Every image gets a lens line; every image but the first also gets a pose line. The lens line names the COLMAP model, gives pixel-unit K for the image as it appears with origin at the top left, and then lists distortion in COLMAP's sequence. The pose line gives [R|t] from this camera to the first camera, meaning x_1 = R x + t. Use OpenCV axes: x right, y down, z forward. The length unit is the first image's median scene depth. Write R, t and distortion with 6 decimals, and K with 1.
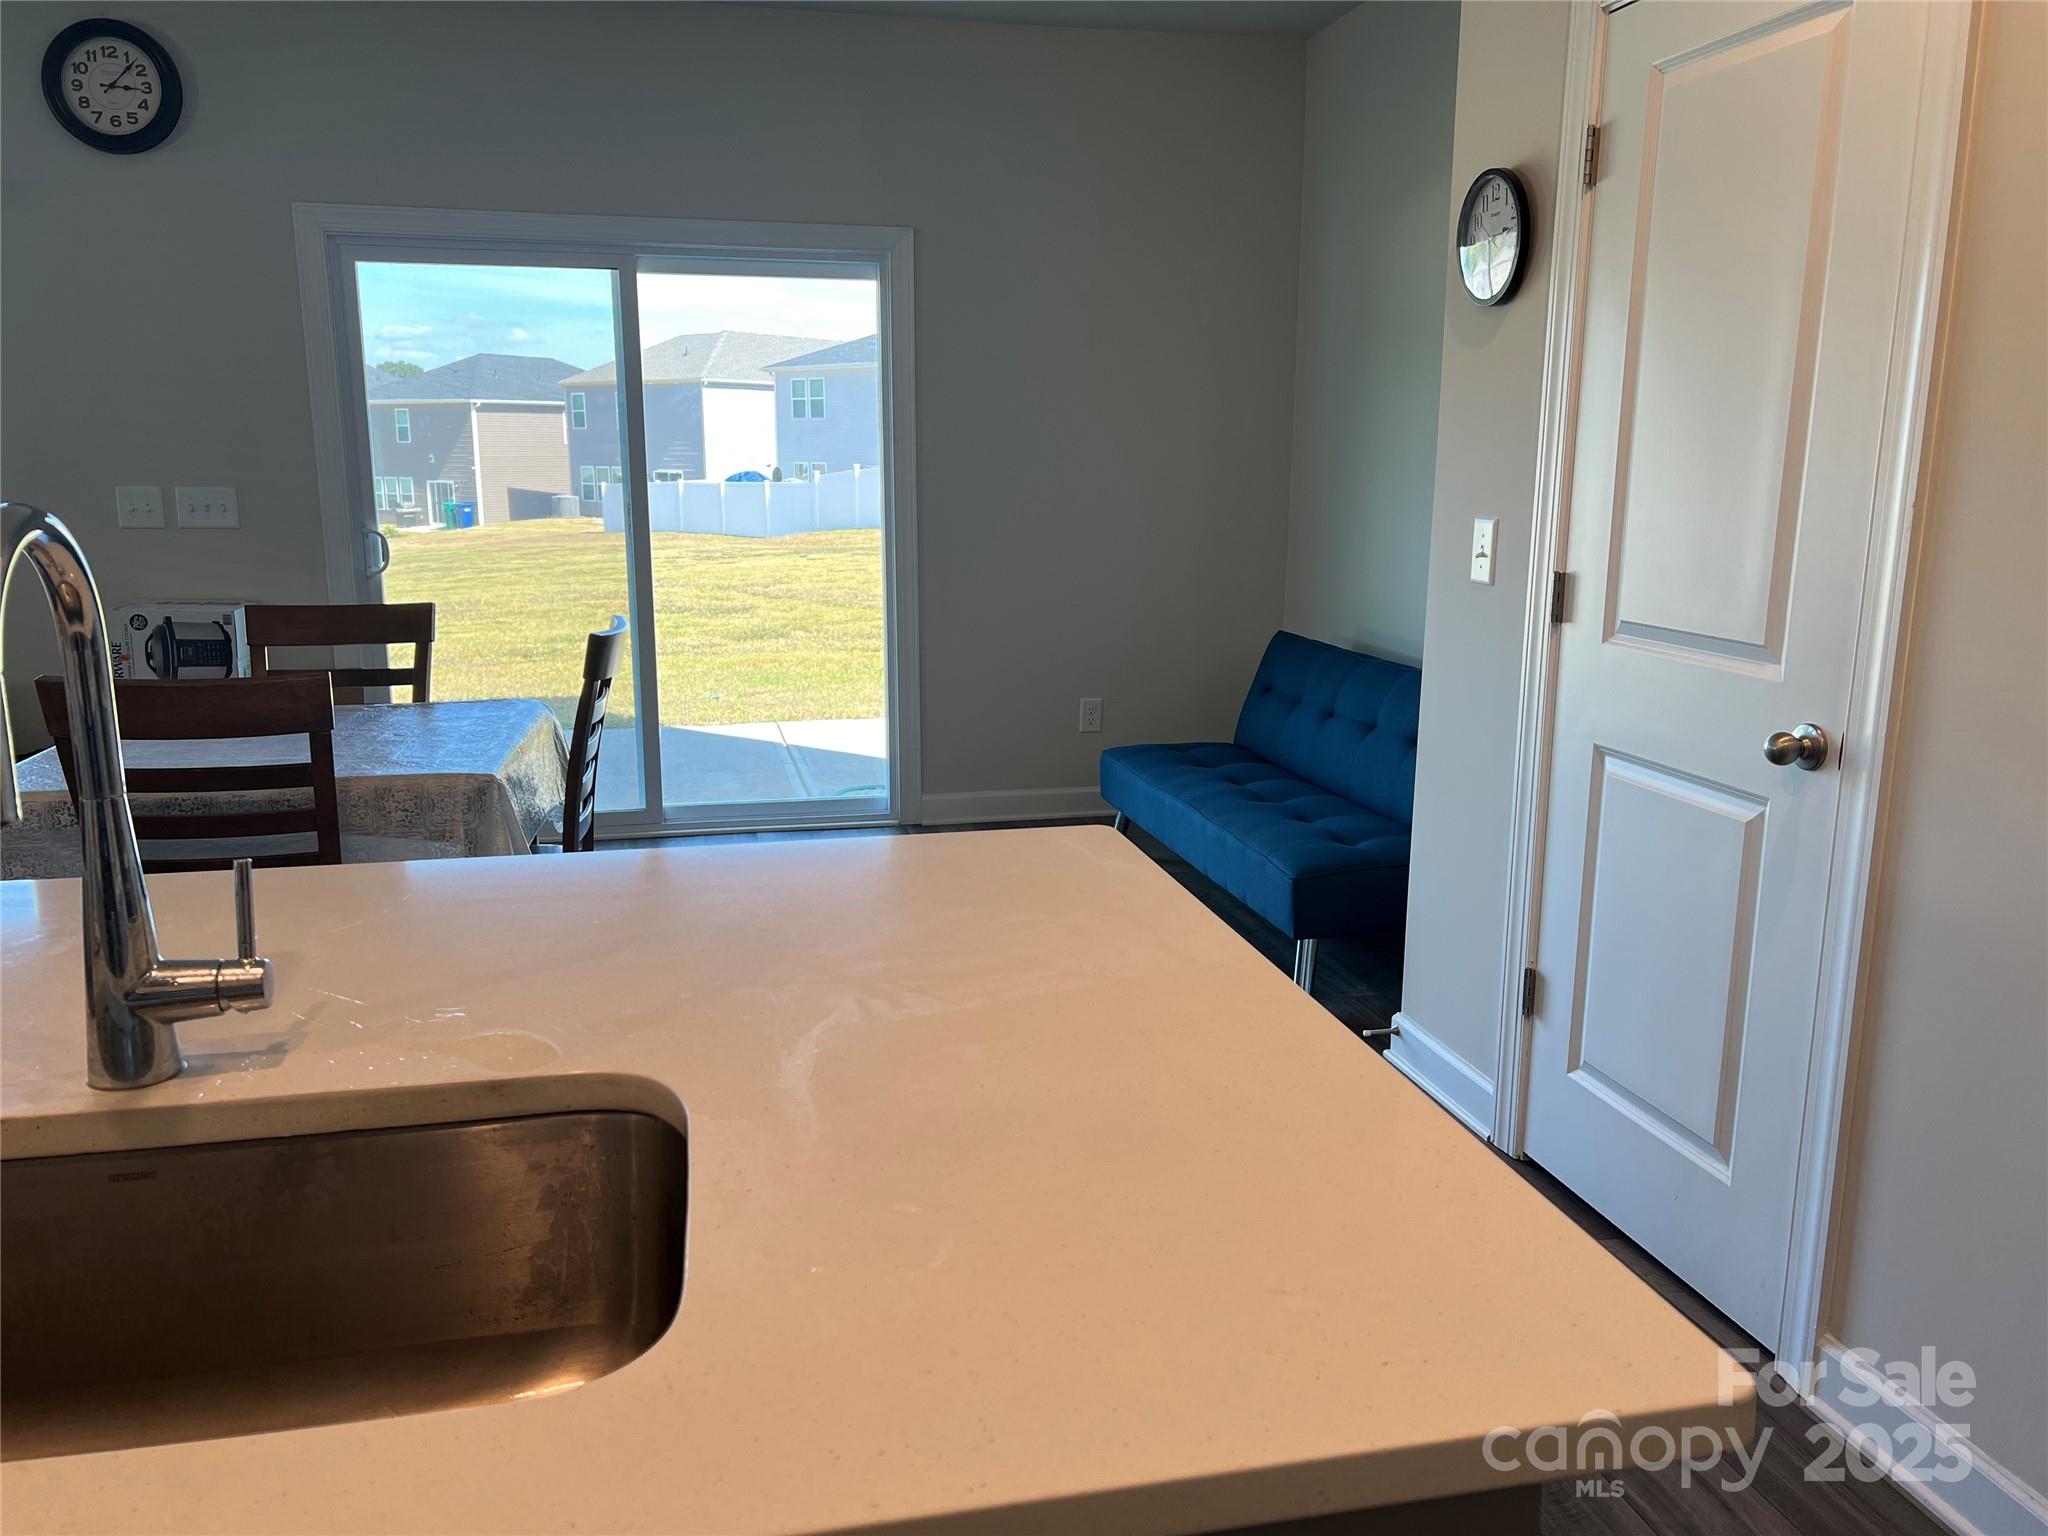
lens RADIAL K [[1534.2, 0, 1026.1], [0, 1534.2, 777.4], [0, 0, 1]] dist [0.055274, -0.058099]
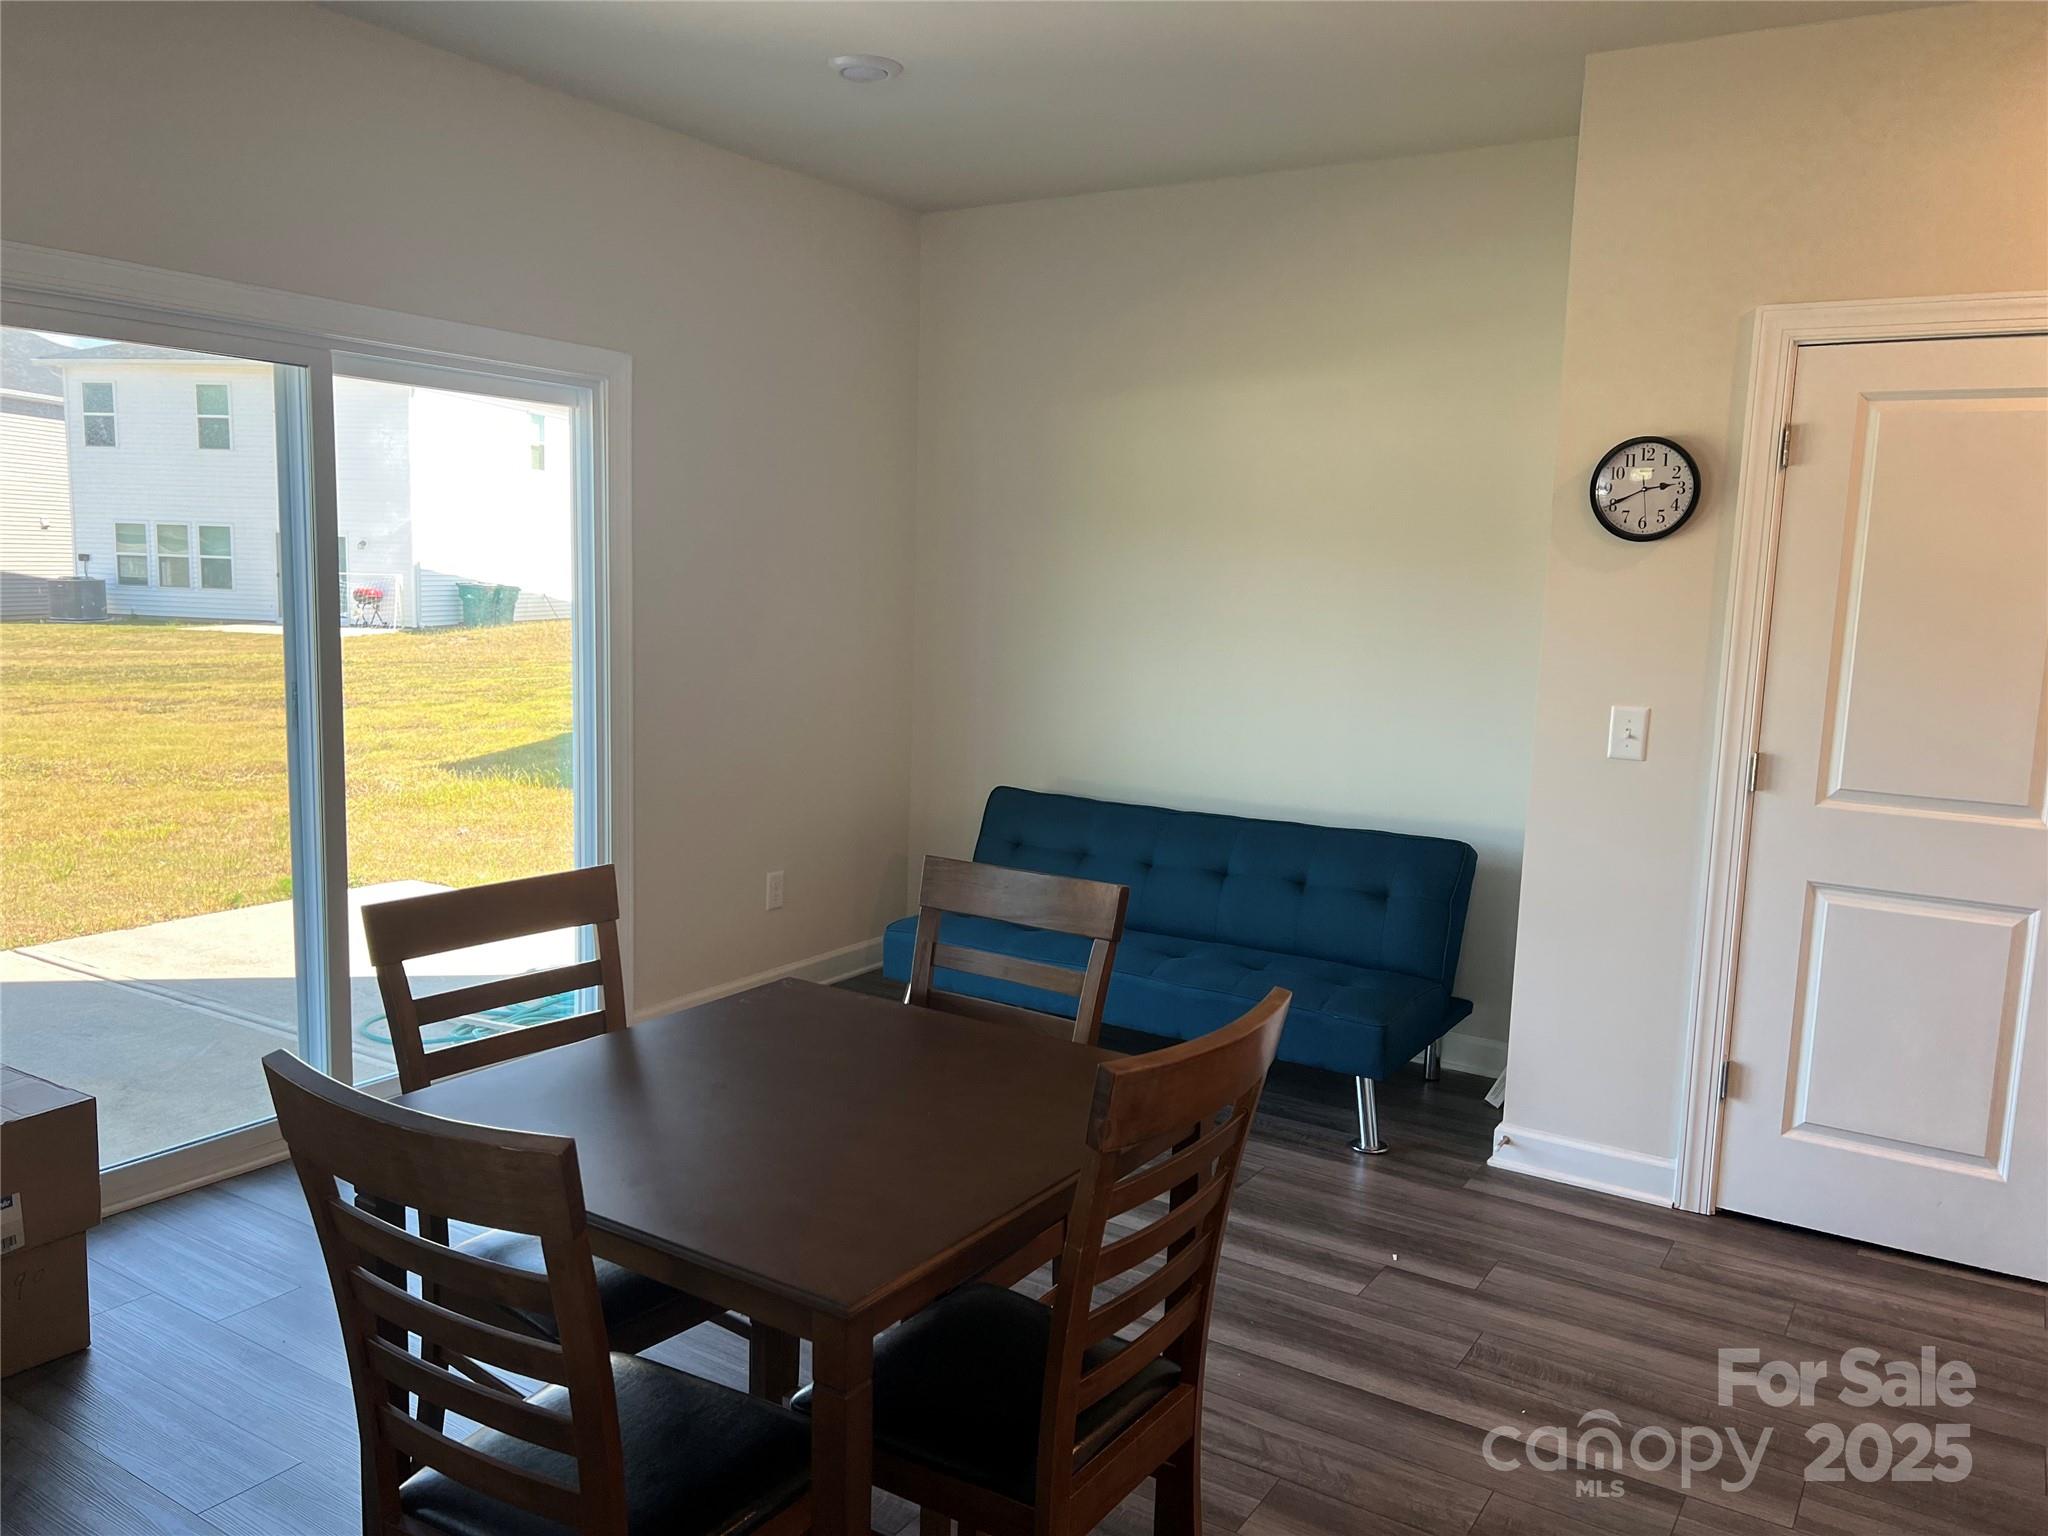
lens RADIAL K [[1534.2, 0, 1013.6], [0, 1534.2, 784.5], [0, 0, 1]] dist [0.055274, -0.058099]
pose [[0.720090, -0.078362, 0.689441, -1.052759], [0.114822, 0.993361, -0.007021, -0.176582], [-0.684314, 0.084219, 0.724308, 0.508942]]
